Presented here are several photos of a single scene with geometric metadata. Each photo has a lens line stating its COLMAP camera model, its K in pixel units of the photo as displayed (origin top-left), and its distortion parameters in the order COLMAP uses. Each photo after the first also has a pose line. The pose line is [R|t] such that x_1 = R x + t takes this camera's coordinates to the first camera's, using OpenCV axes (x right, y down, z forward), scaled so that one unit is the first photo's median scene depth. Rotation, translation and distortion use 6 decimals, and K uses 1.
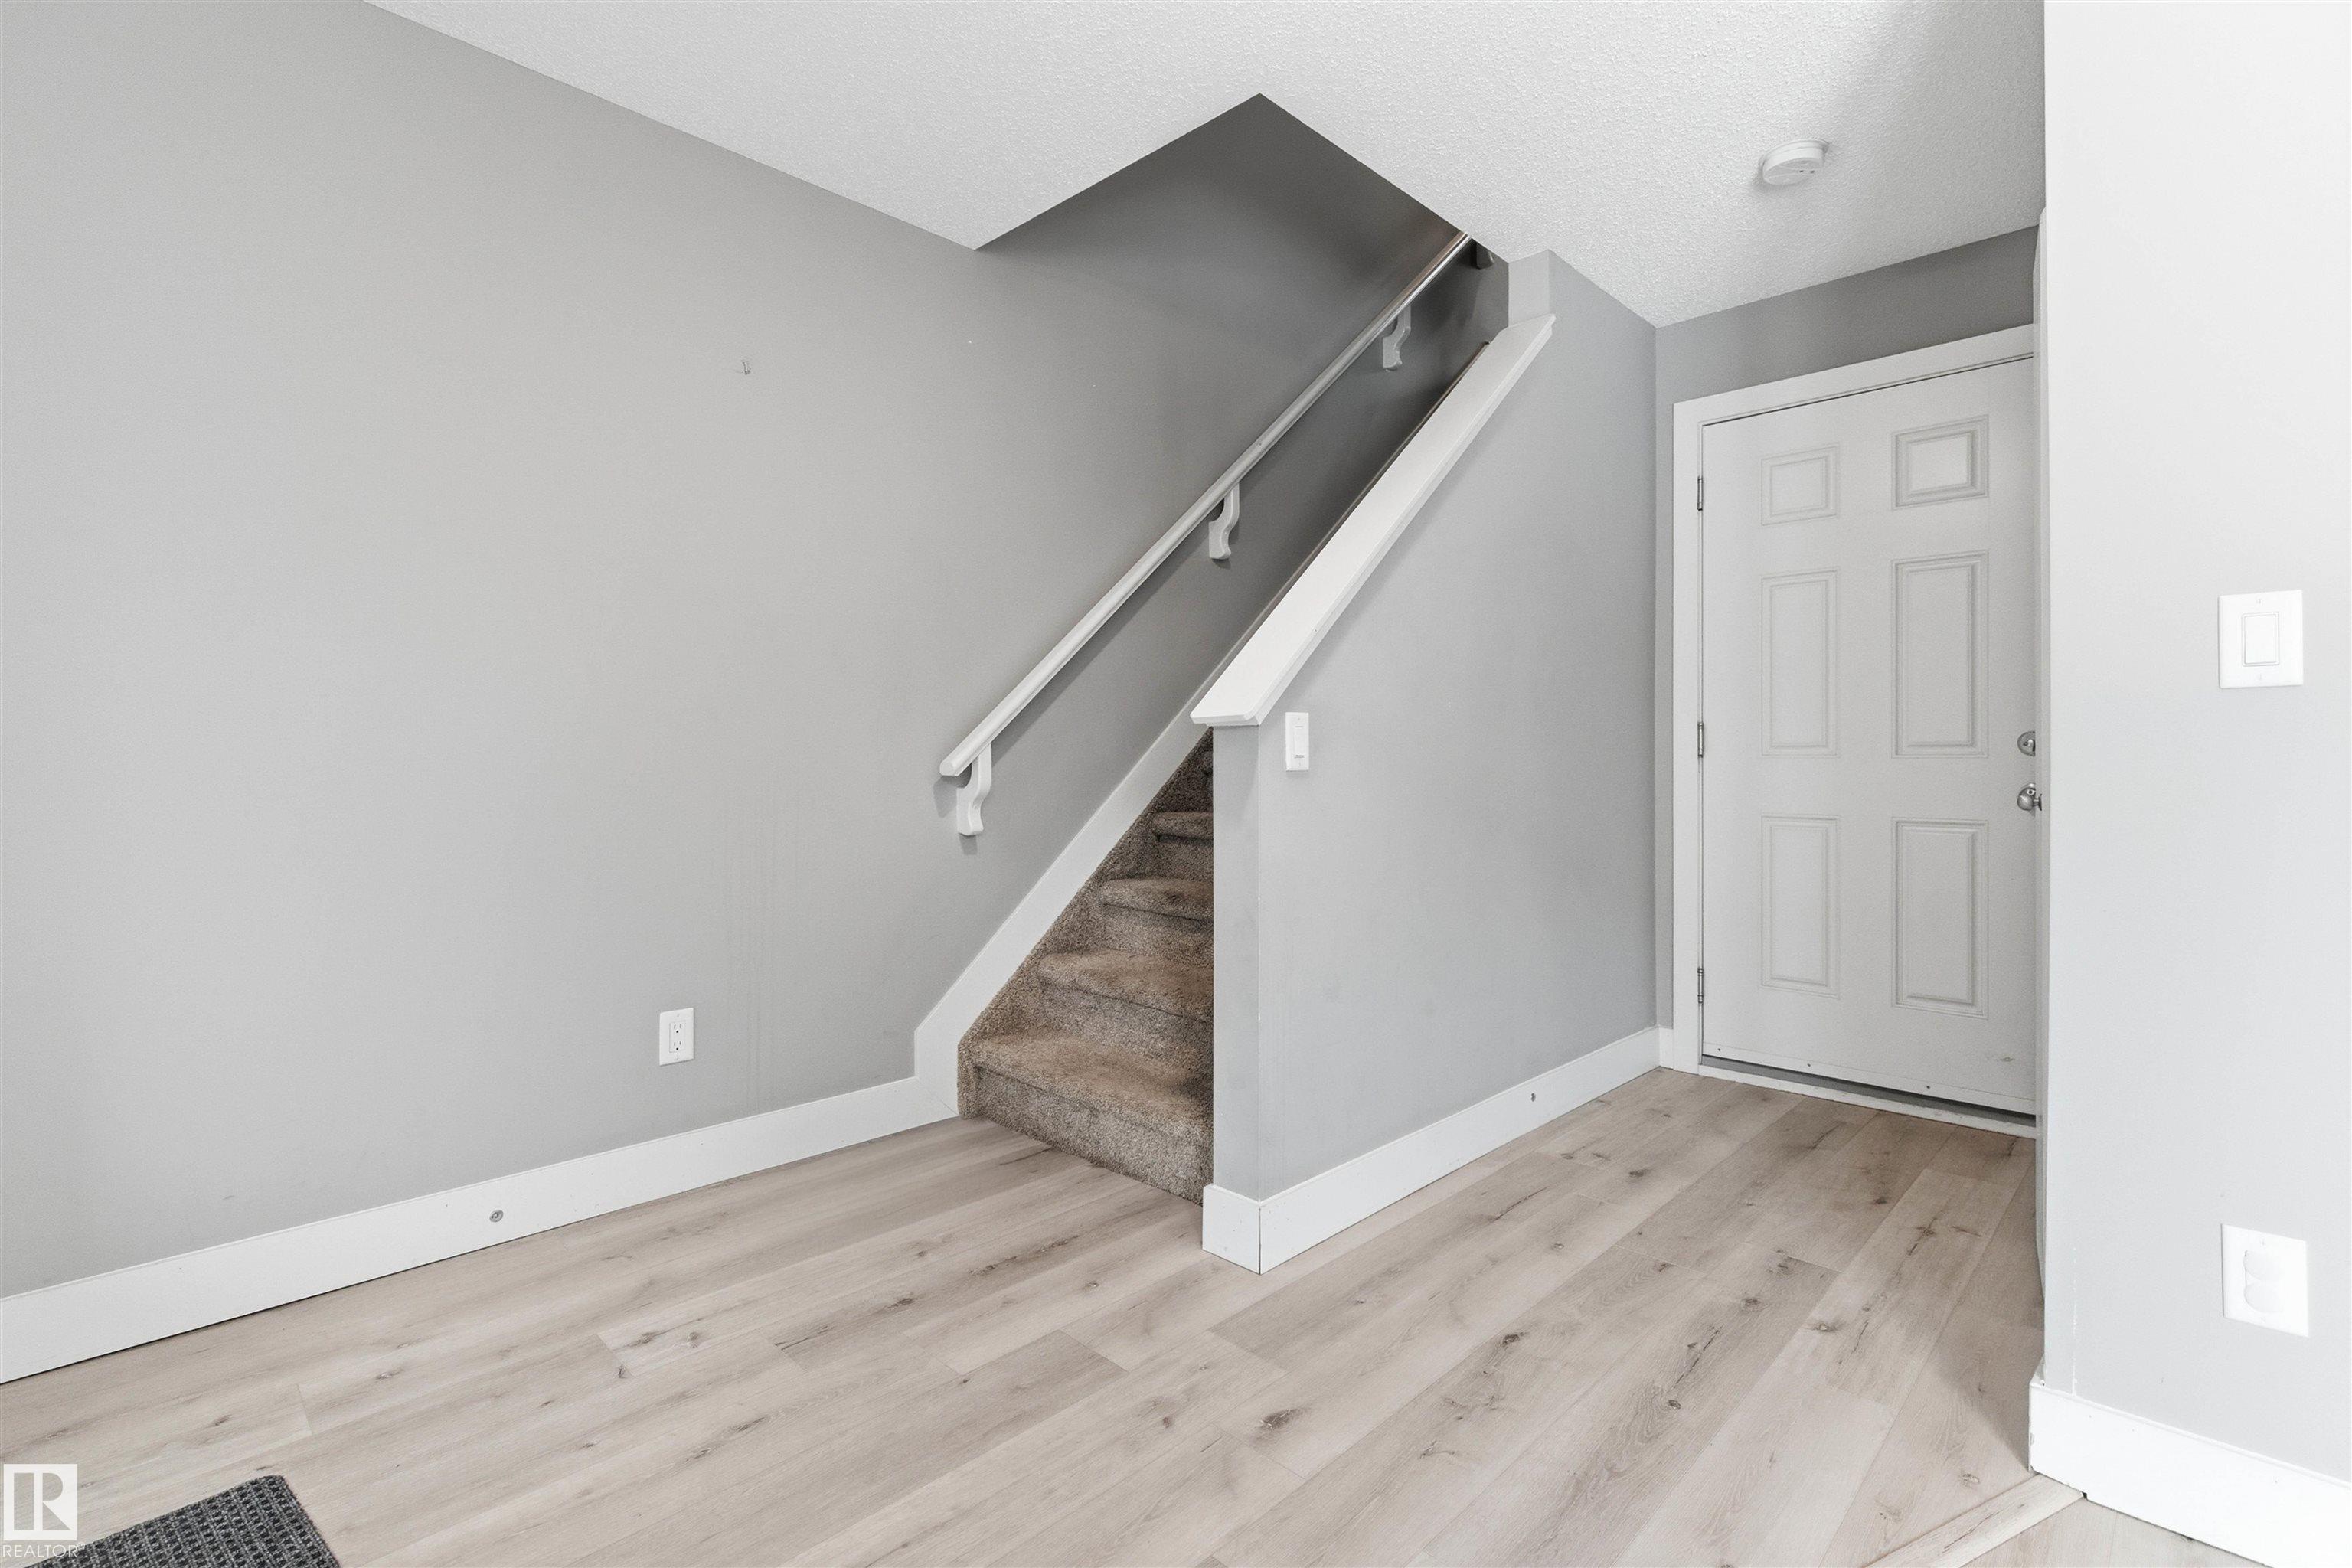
lens RADIAL K [[1088.8, 0, 1182.1], [0, 1088.8, 754.6], [0, 0, 1]] dist [-0.000218, 0.000170]
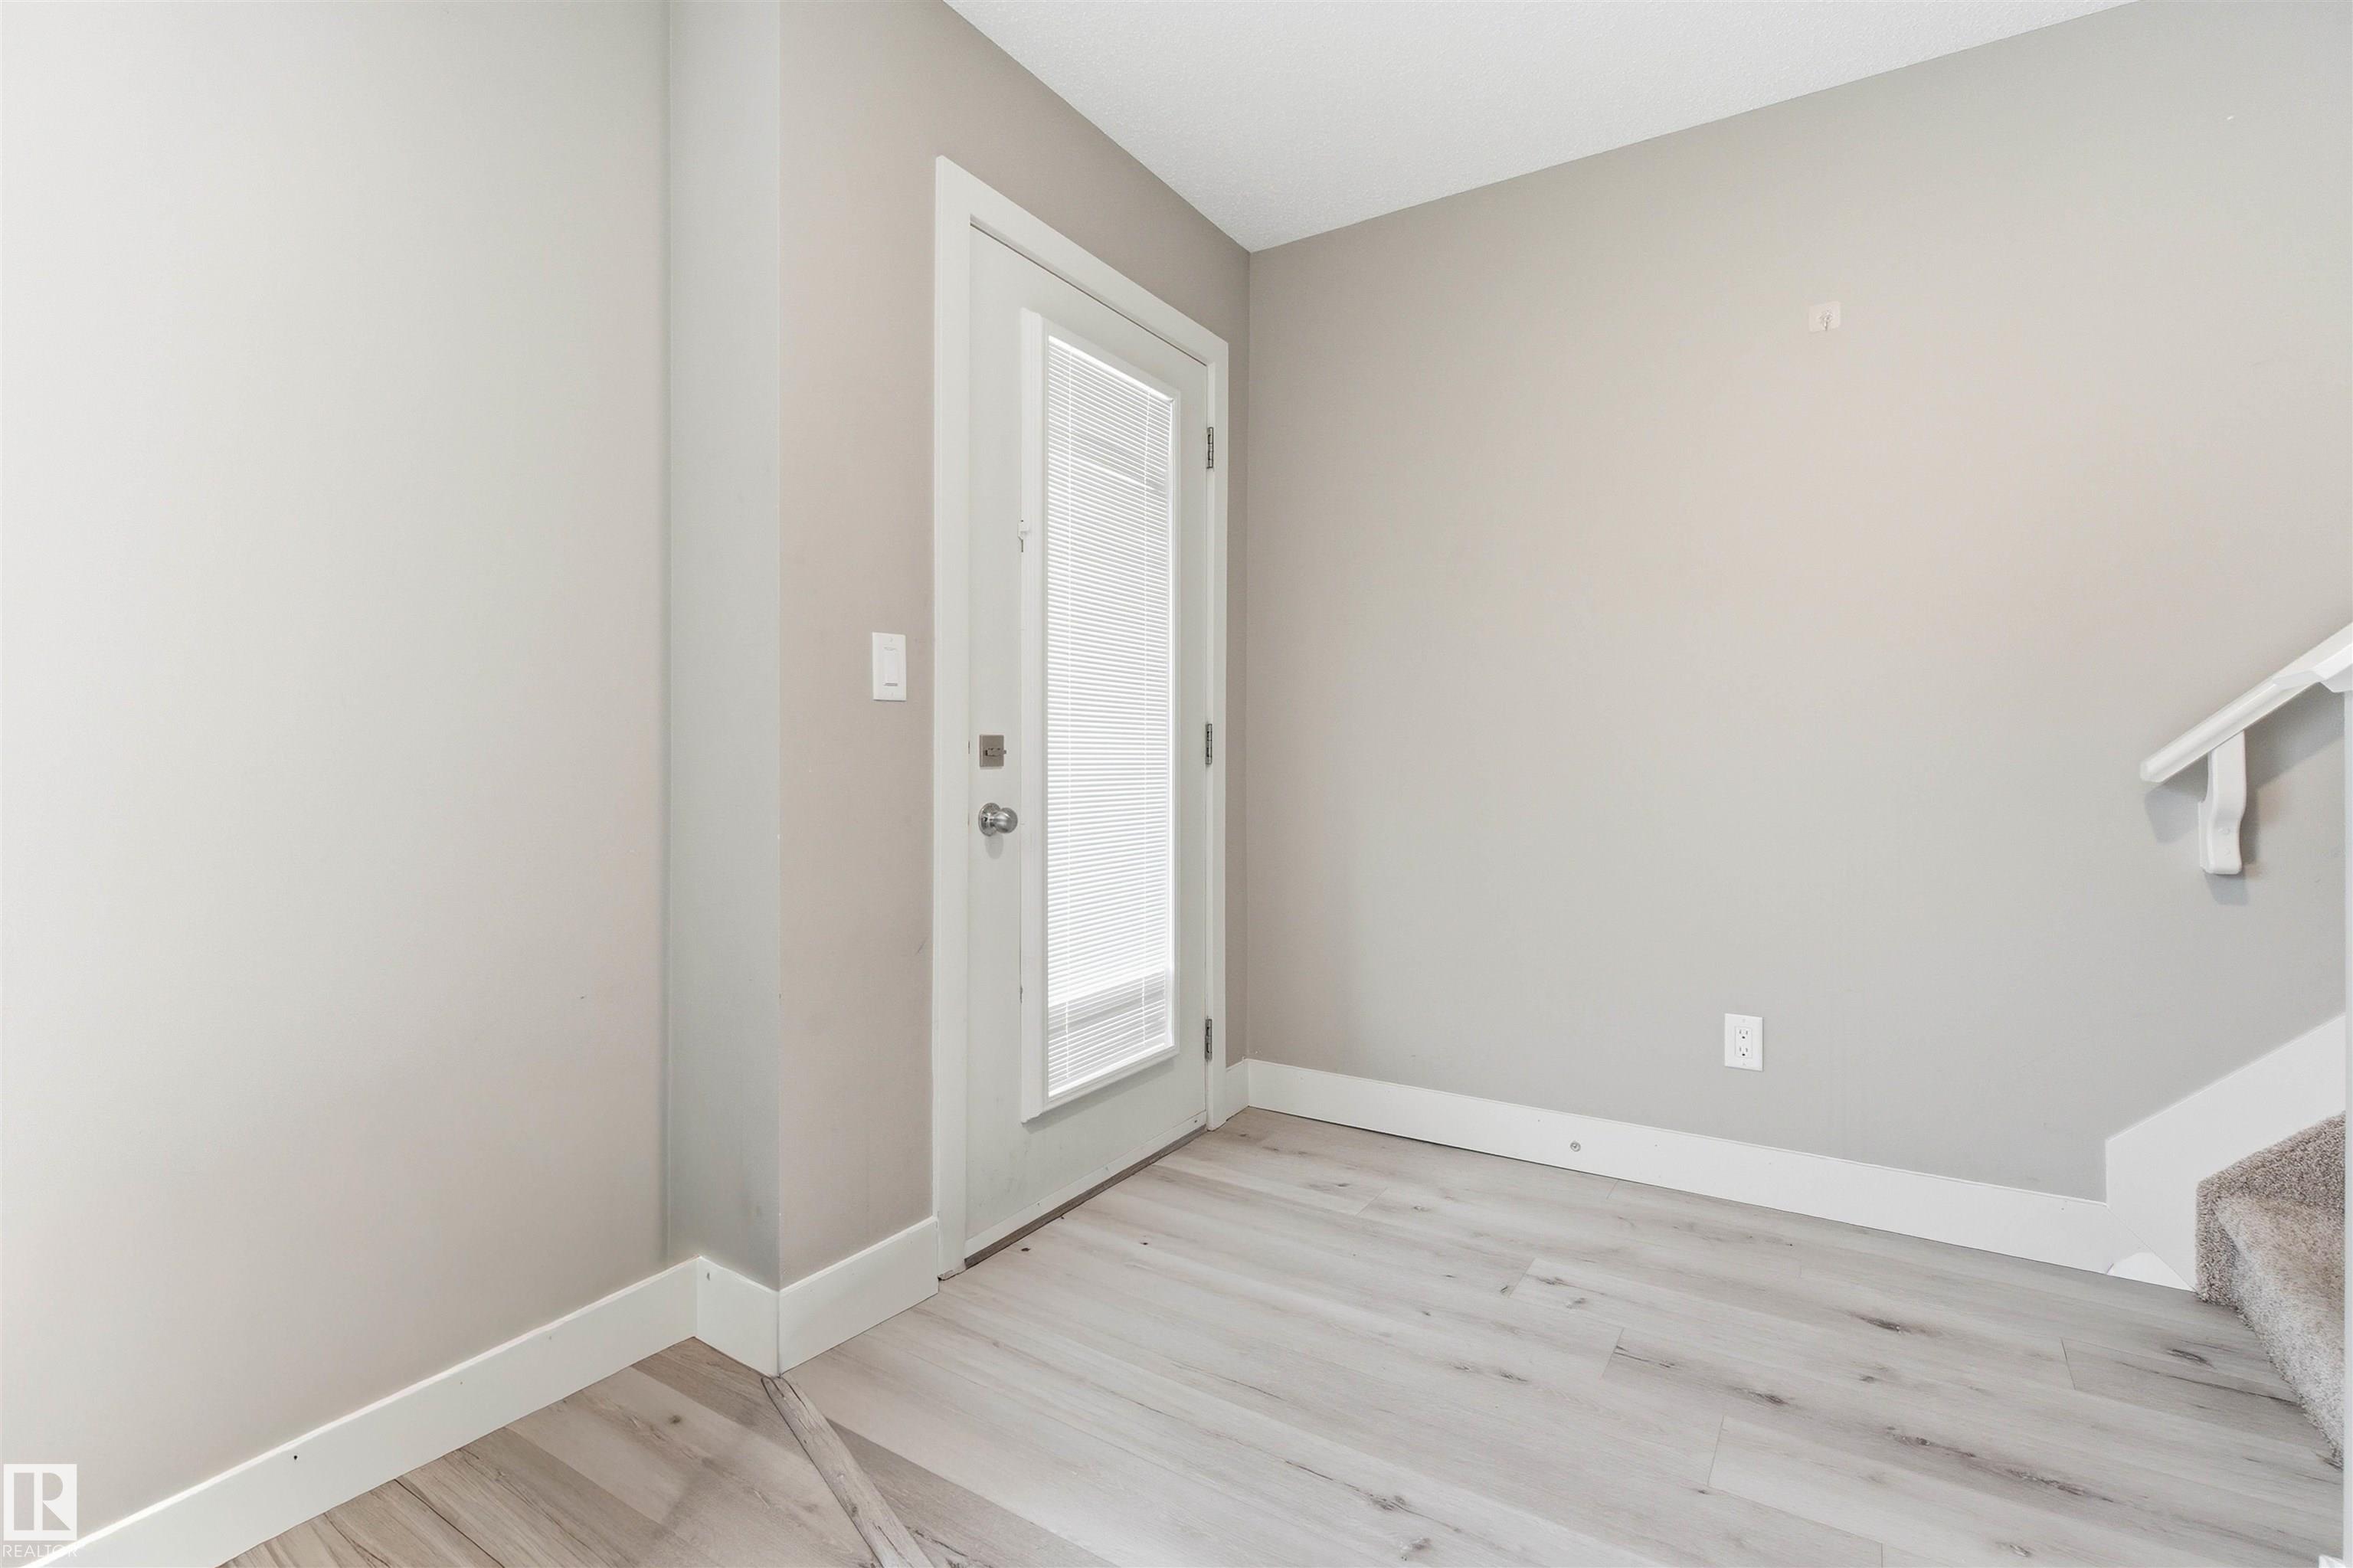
lens RADIAL K [[1089.3, 0, 1182.6], [0, 1089.3, 754.6], [0, 0, 1]] dist [-0.000218, 0.000170]
pose [[0.202918, -0.003997, -0.979188, 0.488974], [0.000415, 0.999992, -0.003996, 0.005590], [0.979196, 0.000405, 0.202918, 0.384976]]
